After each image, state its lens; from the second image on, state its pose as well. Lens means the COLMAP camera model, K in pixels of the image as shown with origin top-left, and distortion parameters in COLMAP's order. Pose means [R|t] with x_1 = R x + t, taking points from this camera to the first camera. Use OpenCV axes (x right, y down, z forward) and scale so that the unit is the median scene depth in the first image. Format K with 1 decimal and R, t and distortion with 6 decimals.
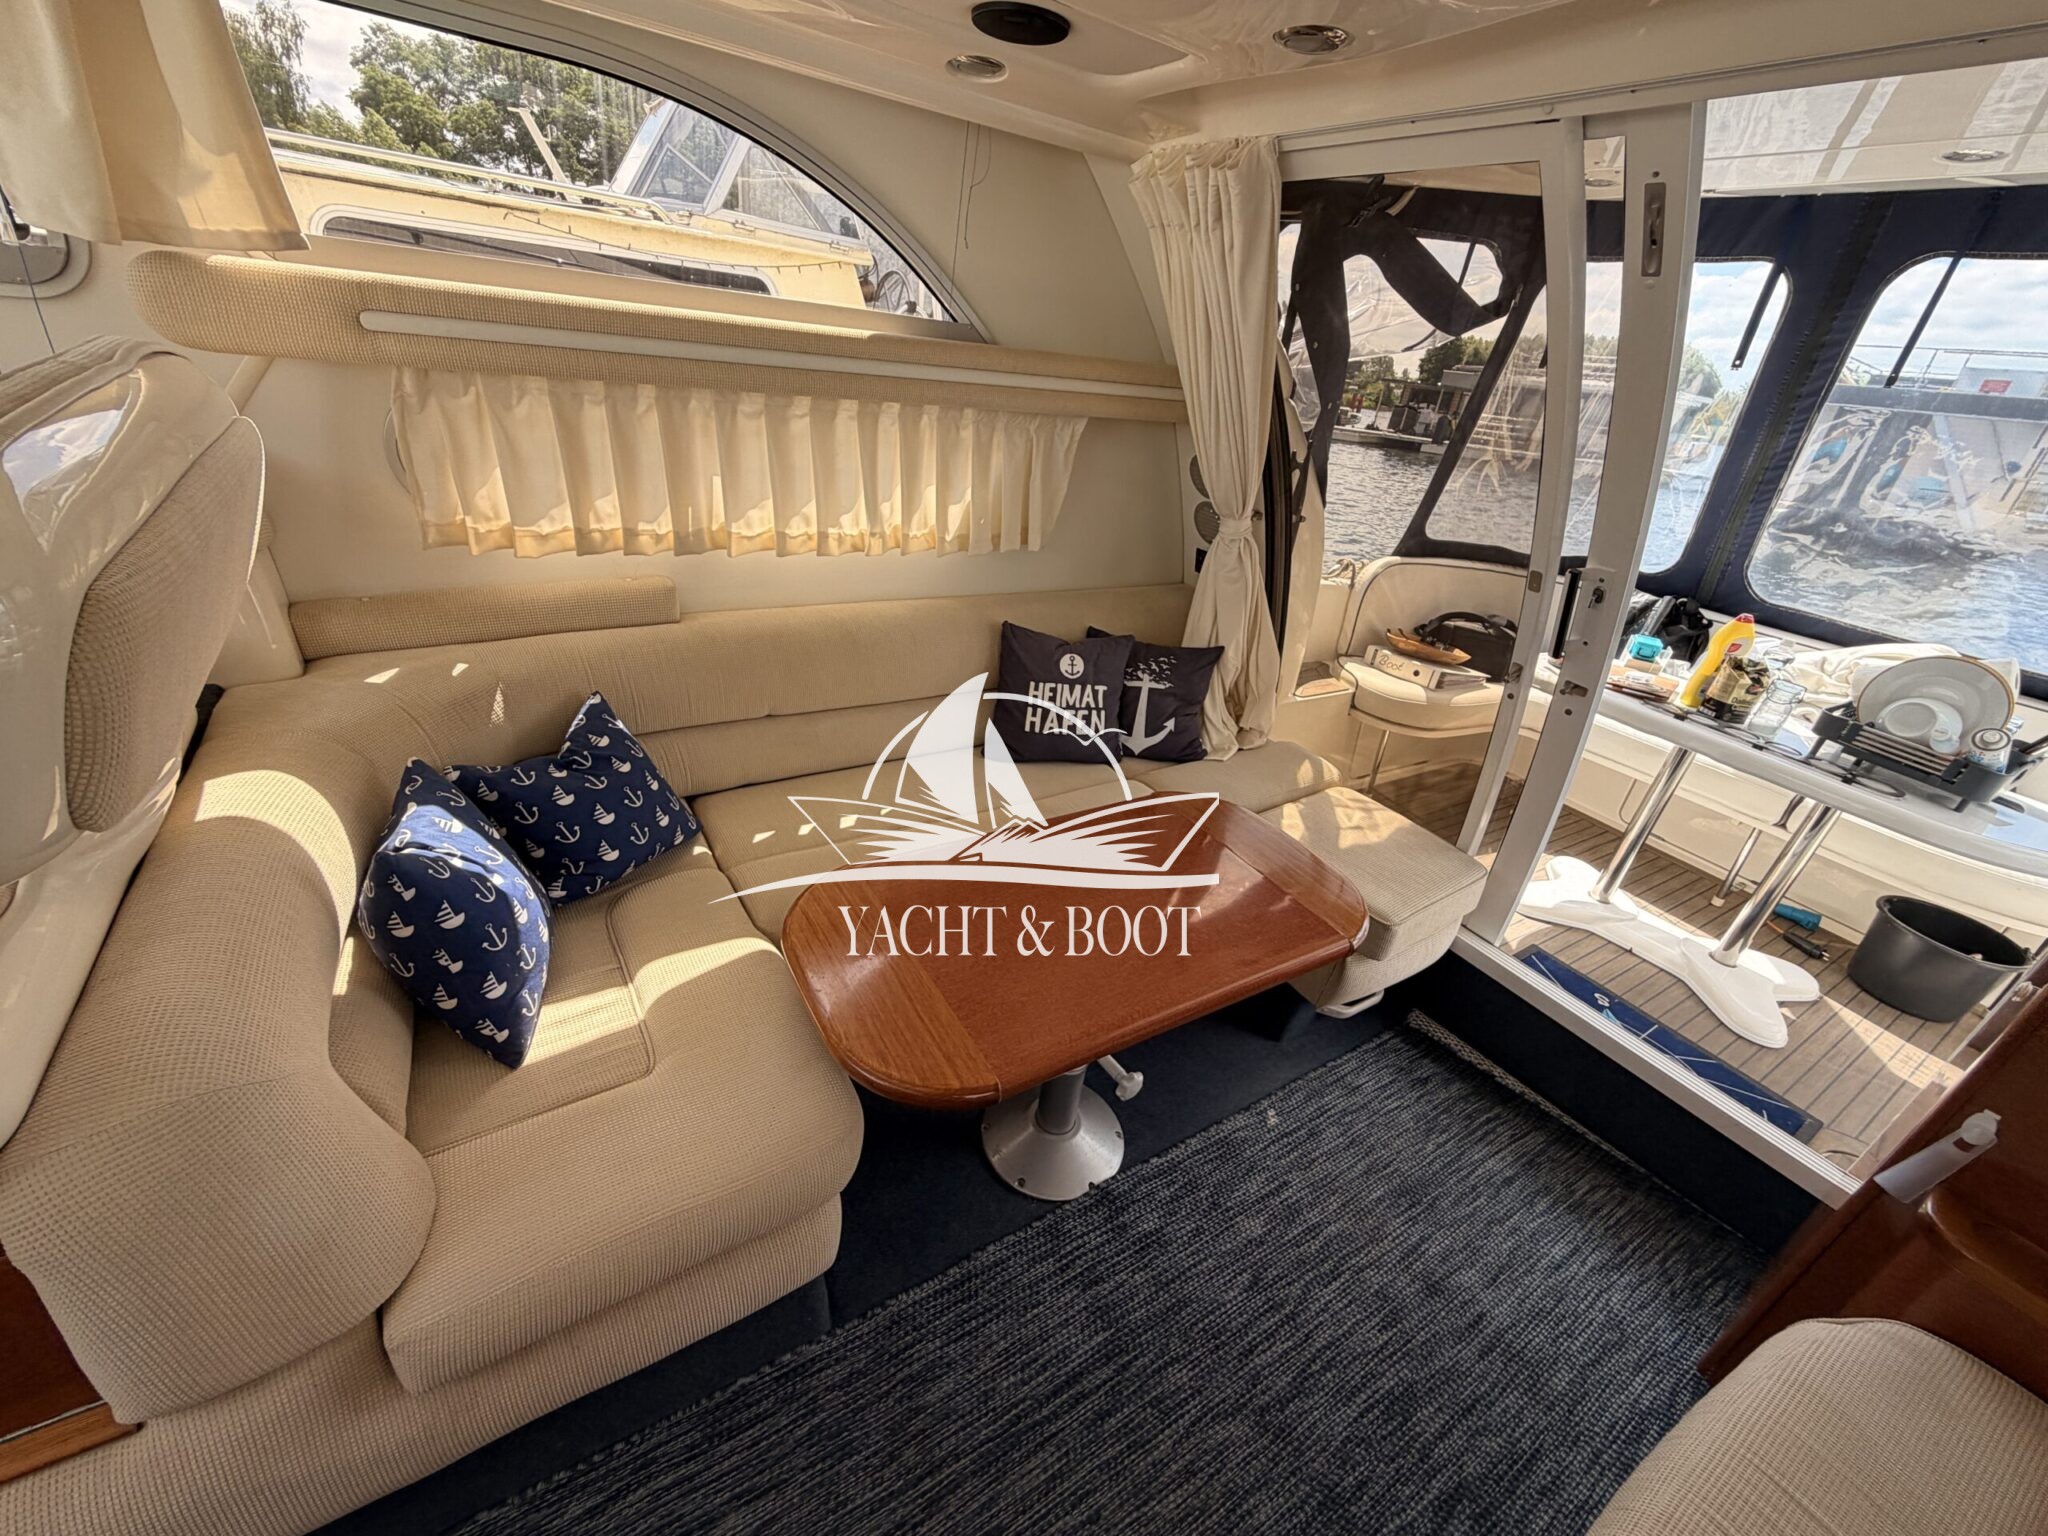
lens RADIAL K [[820.6, 0, 1017.3], [0, 820.6, 770.7], [0, 0, 1]] dist [0.000205, 0.000266]
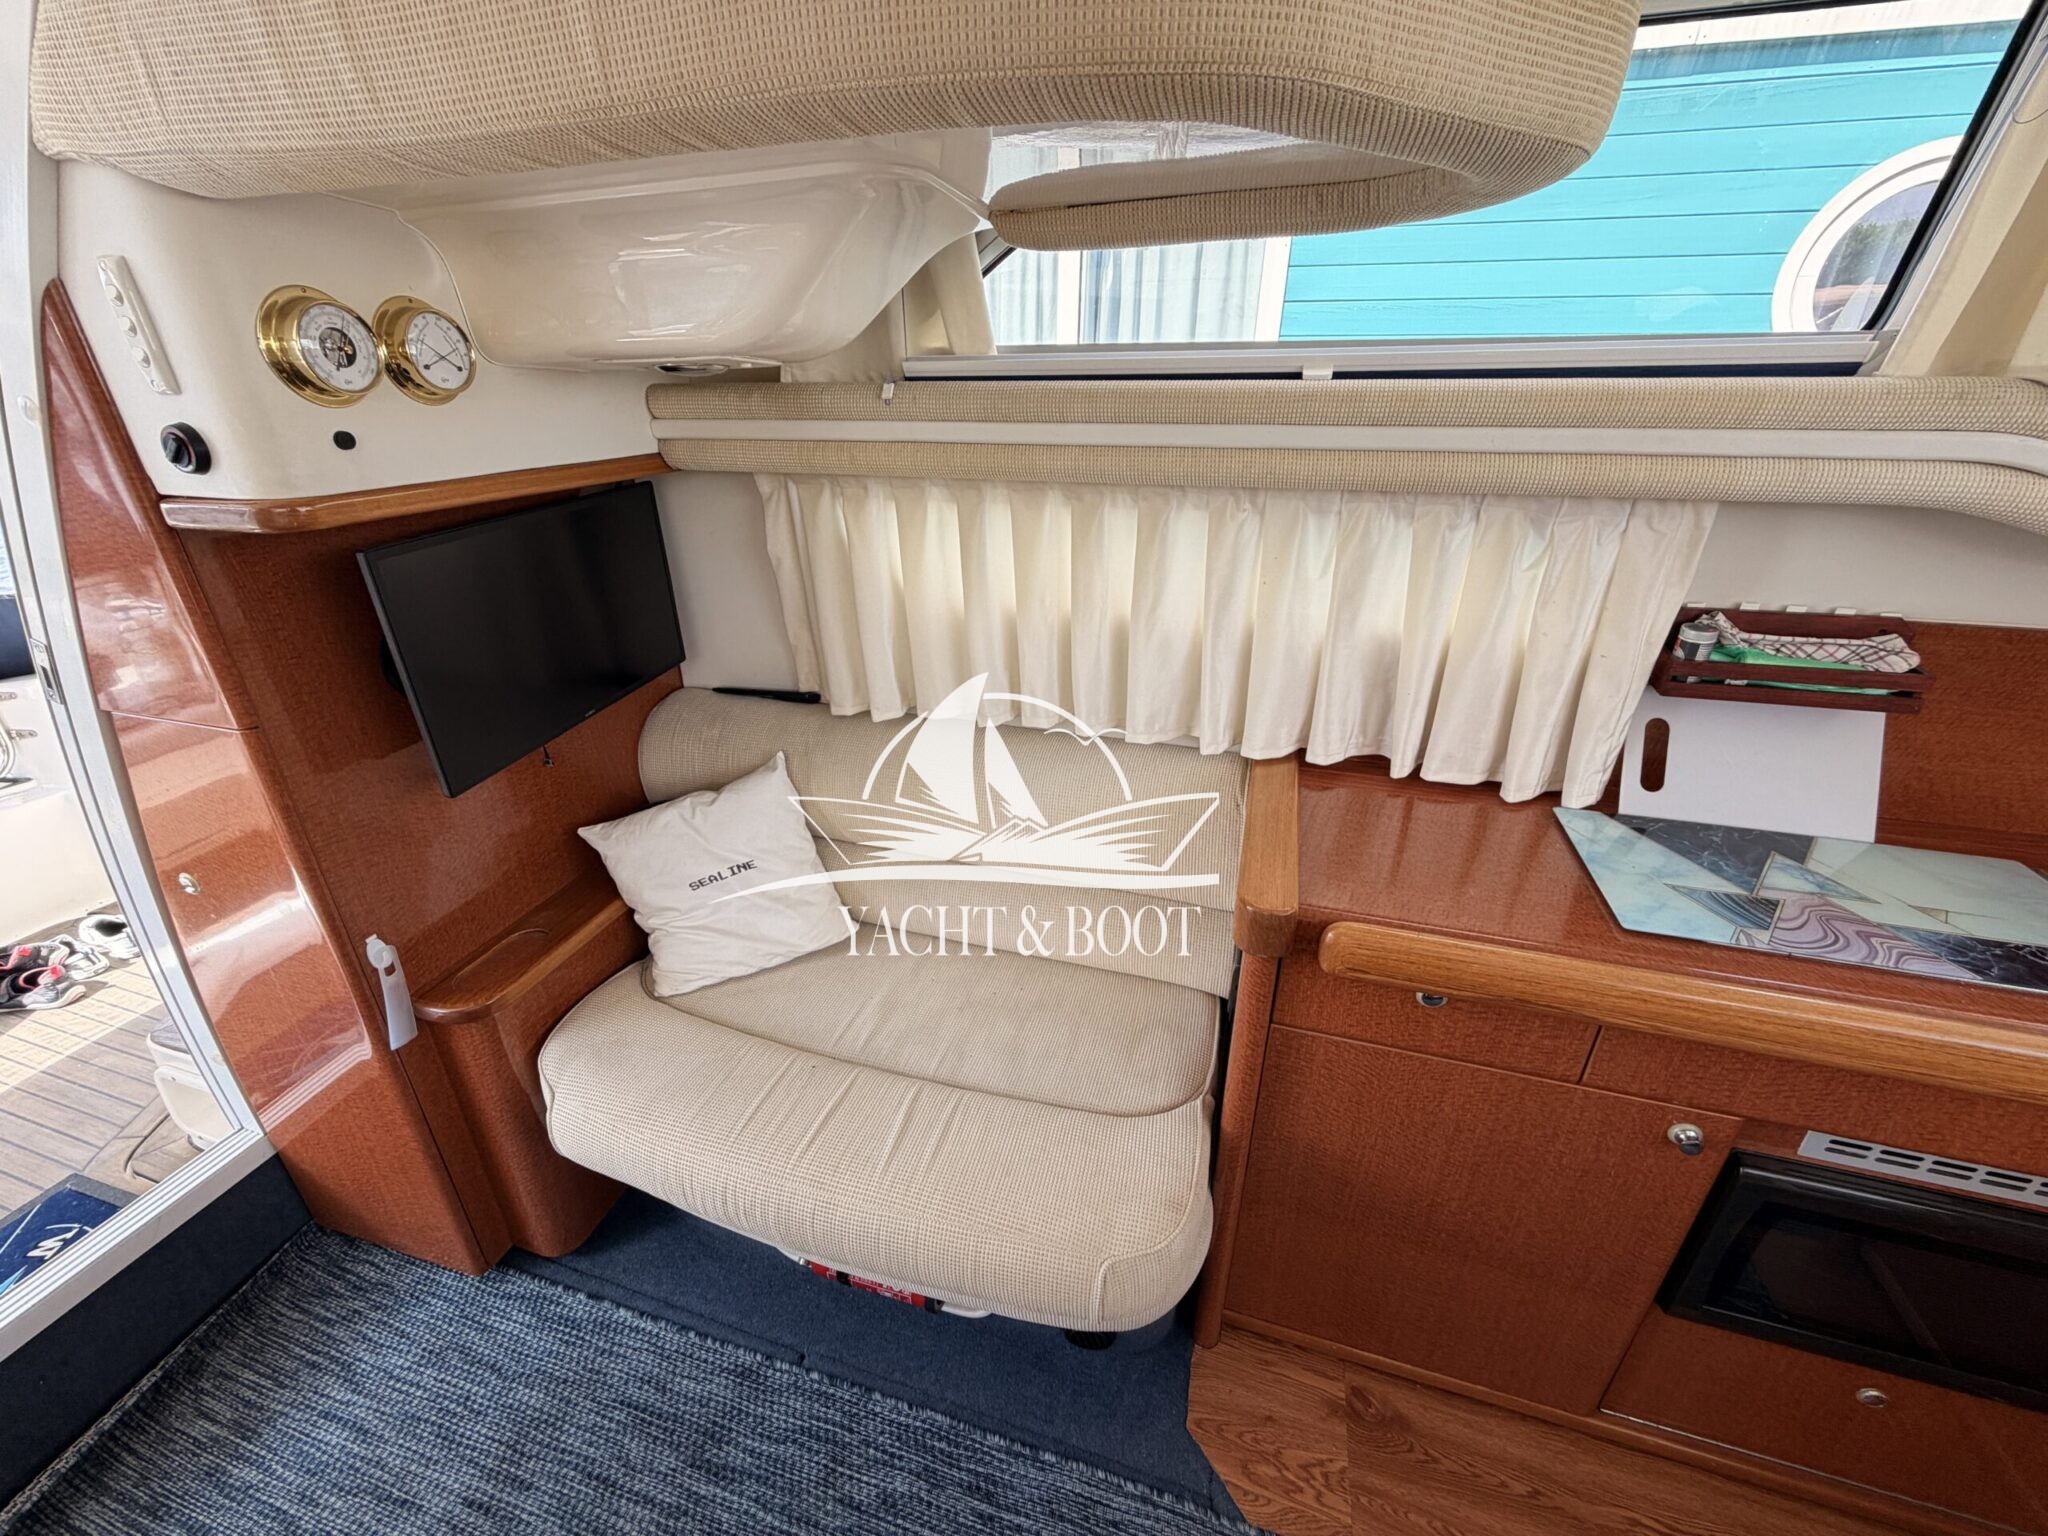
lens RADIAL K [[820.6, 0, 1017.3], [0, 820.6, 770.7], [0, 0, 1]] dist [0.000205, 0.000266]
pose [[-0.654178, -0.423714, 0.626513, 0.021848], [0.290127, 0.624401, 0.725224, -0.130888], [-0.698483, 0.656194, -0.285538, 0.287657]]
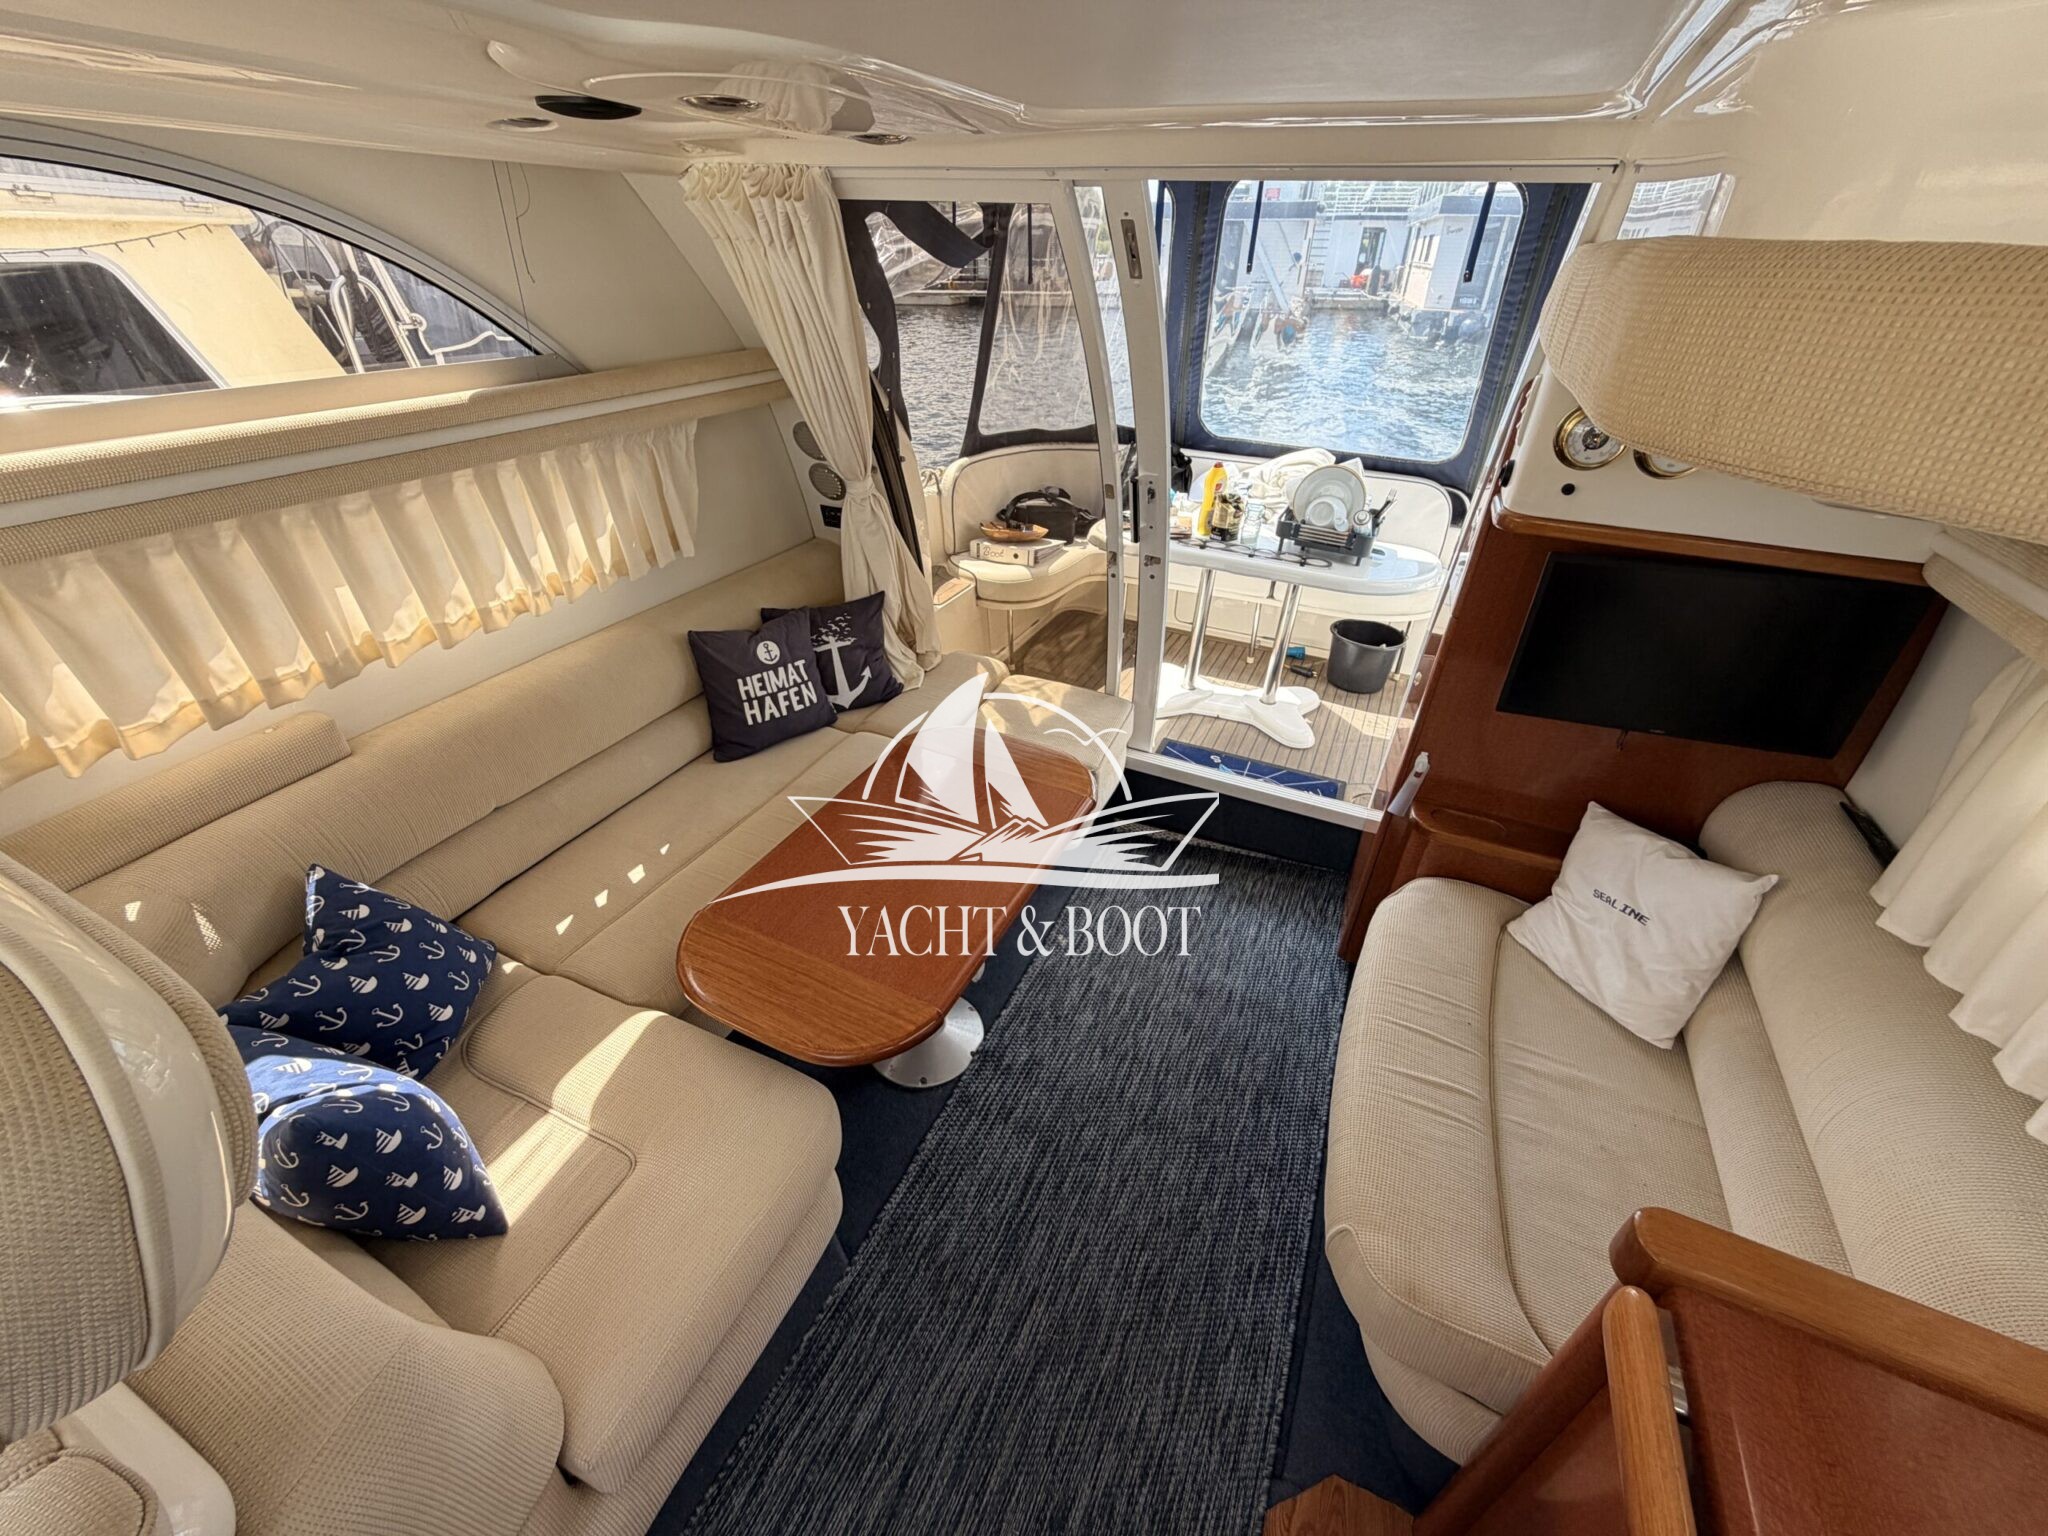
lens RADIAL K [[820.6, 0, 1017.3], [0, 820.6, 770.7], [0, 0, 1]] dist [0.000205, 0.000266]
pose [[0.833882, -0.375233, 0.404773, -0.152741], [0.317962, 0.926027, 0.203405, -0.099529], [-0.451156, -0.040913, 0.891507, -0.102557]]
